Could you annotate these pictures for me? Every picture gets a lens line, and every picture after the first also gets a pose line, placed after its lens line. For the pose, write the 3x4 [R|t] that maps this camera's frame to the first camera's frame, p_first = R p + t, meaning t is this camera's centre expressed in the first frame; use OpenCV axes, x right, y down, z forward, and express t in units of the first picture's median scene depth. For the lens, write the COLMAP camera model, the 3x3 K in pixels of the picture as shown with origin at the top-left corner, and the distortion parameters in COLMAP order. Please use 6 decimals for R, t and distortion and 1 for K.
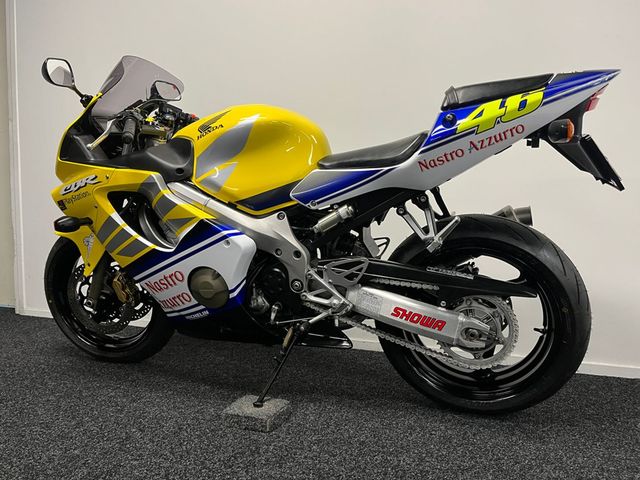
lens RADIAL K [[488.2, 0, 320.0], [0, 488.2, 240.0], [0, 0, 1]] dist [0.048023, -0.002387]
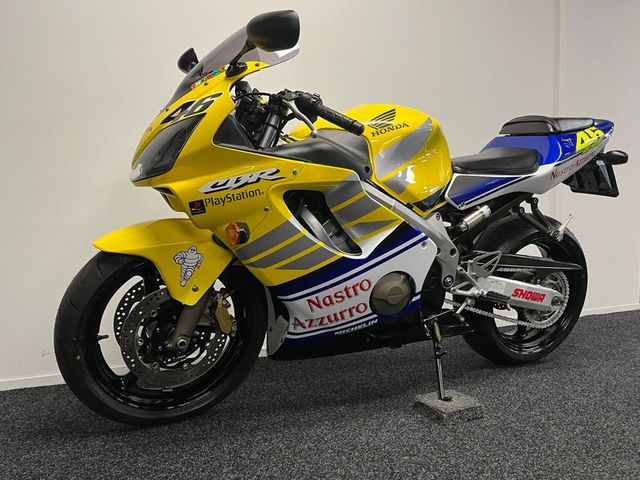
lens RADIAL K [[516.1, 0, 320.0], [0, 516.1, 240.0], [0, 0, 1]] dist [0.029974, -0.000852]
pose [[0.715326, -0.047039, 0.697206, -1.043321], [0.051248, 0.998576, 0.014792, -0.028498], [-0.696909, 0.025149, 0.716718, 0.386506]]
